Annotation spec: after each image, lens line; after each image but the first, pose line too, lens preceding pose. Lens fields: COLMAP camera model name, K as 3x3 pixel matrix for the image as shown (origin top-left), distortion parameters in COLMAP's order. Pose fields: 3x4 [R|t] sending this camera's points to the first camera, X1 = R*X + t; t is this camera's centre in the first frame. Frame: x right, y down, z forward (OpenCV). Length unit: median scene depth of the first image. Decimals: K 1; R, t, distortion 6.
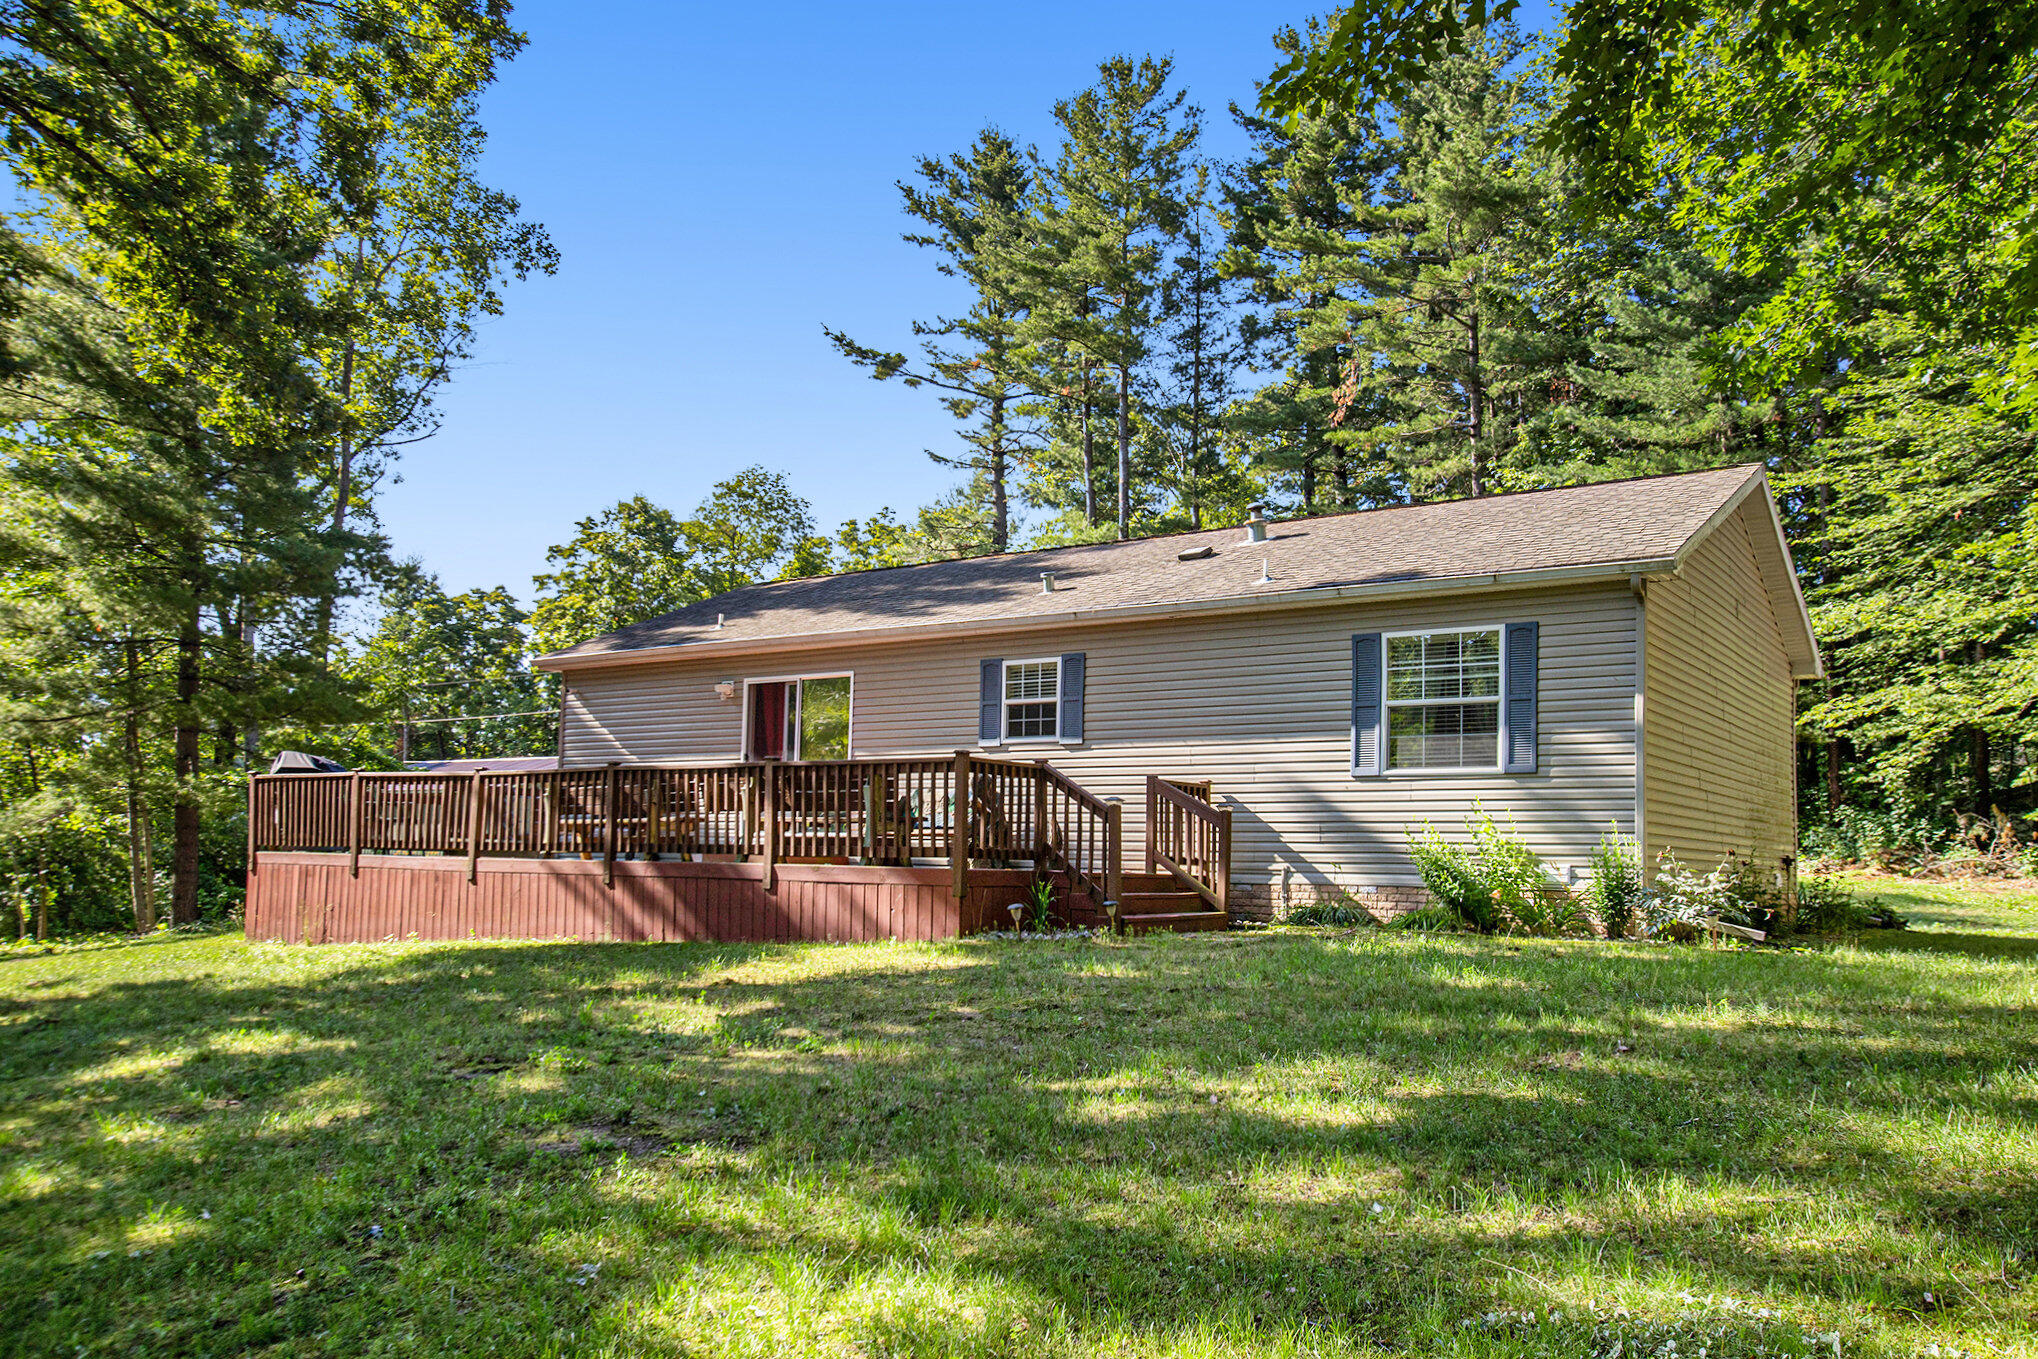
lens RADIAL K [[1612.3, 0, 1019.0], [0, 1612.3, 679.5], [0, 0, 1]] dist [-0.032984, 0.002609]
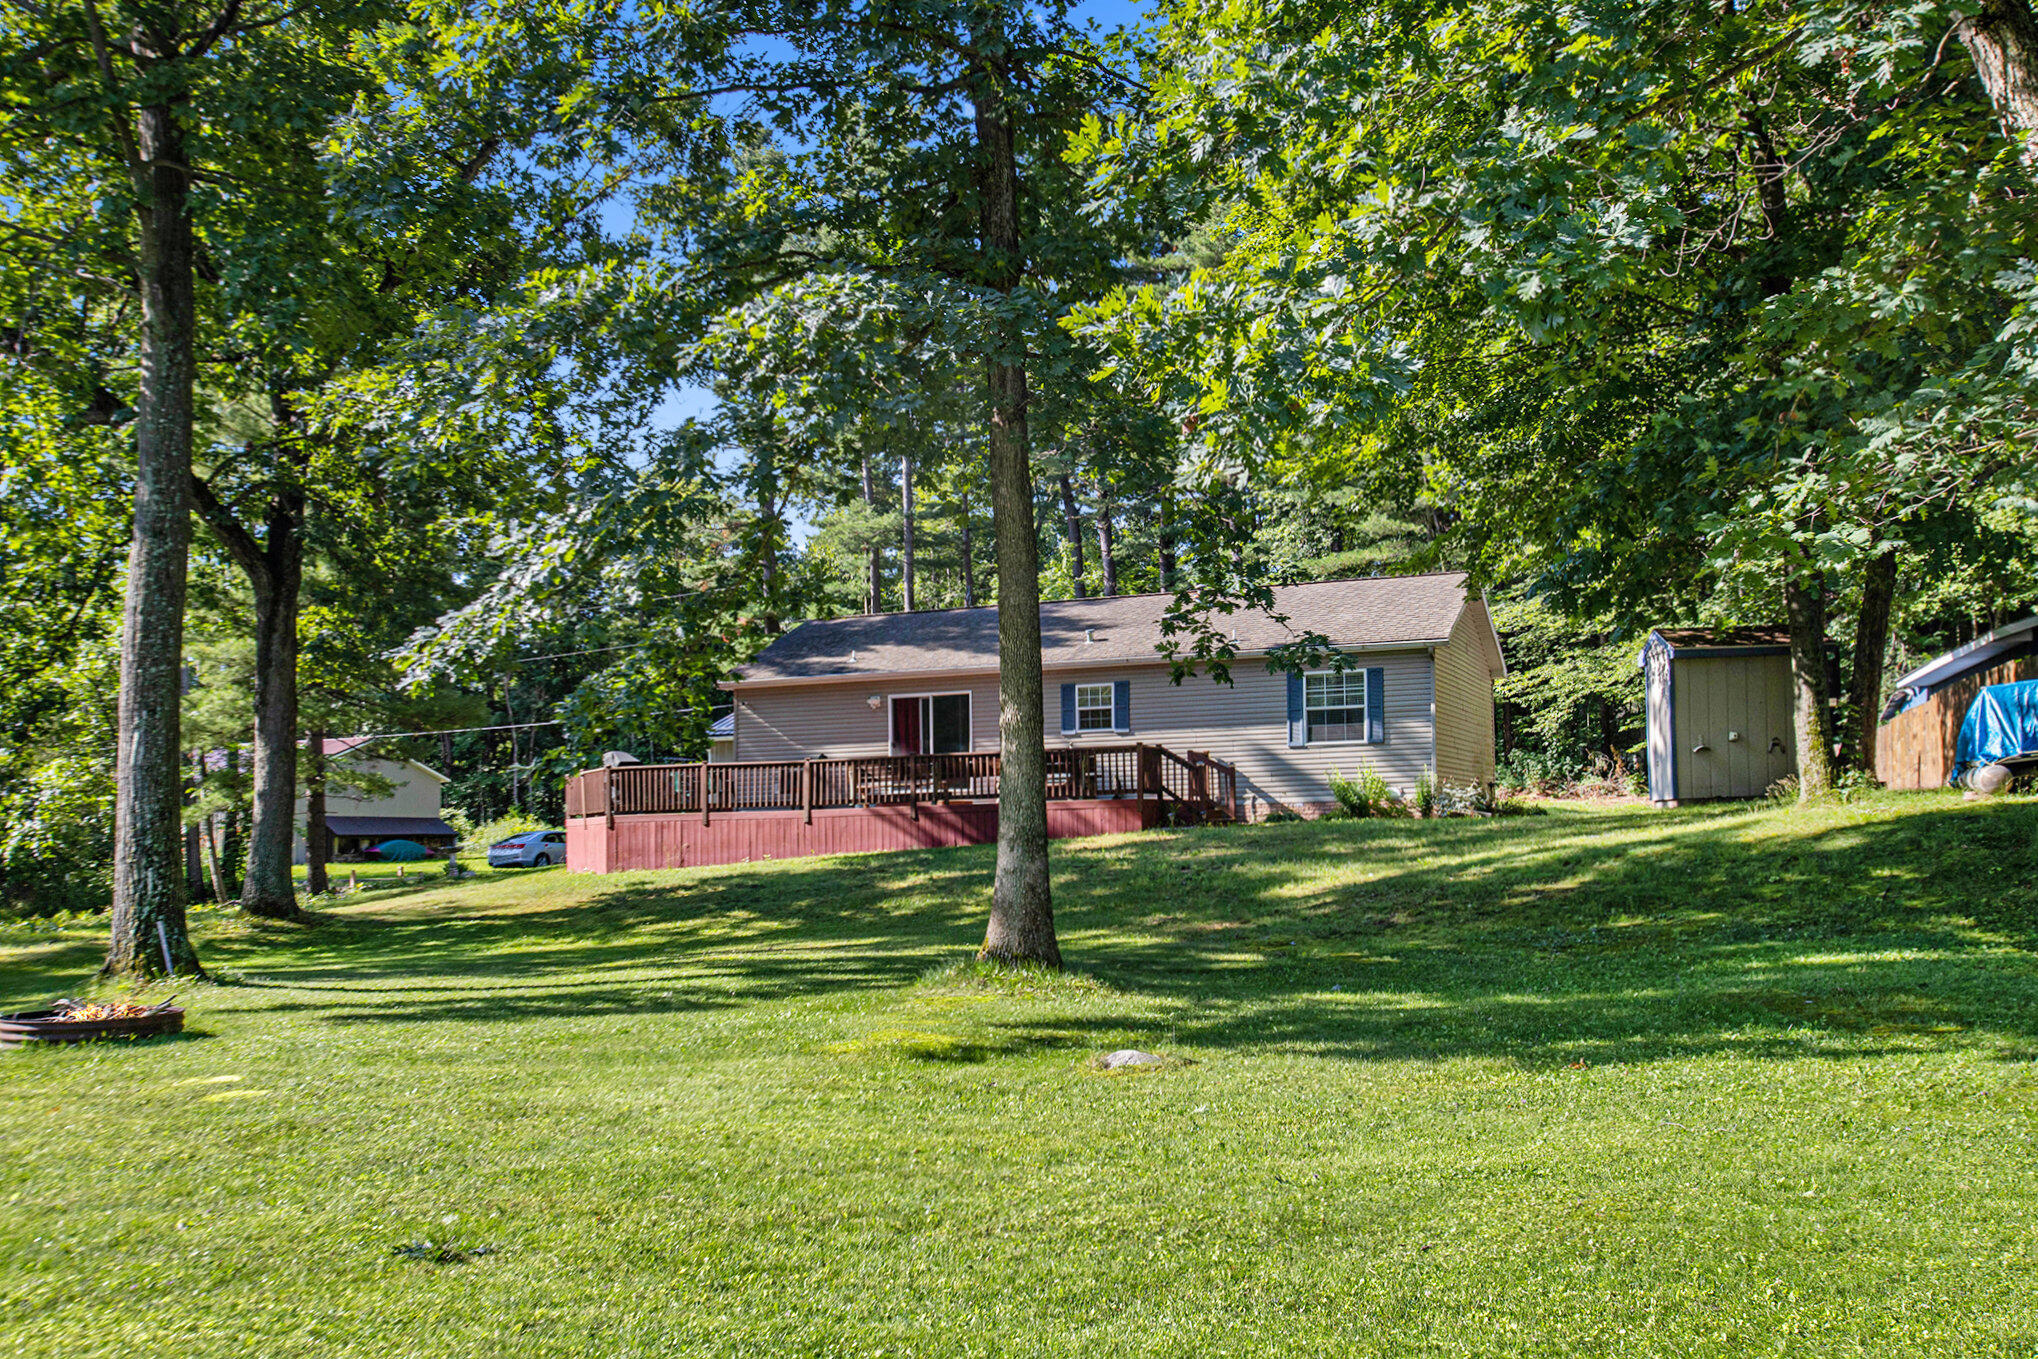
lens RADIAL K [[2058.9, 0, 1019.0], [0, 2058.9, 679.5], [0, 0, 1]] dist [0.003566, -0.000836]
pose [[0.968817, -0.025740, 0.246437, -0.587361], [0.016890, 0.999137, 0.037959, -0.098493], [-0.247202, -0.032613, 0.968415, -1.078106]]
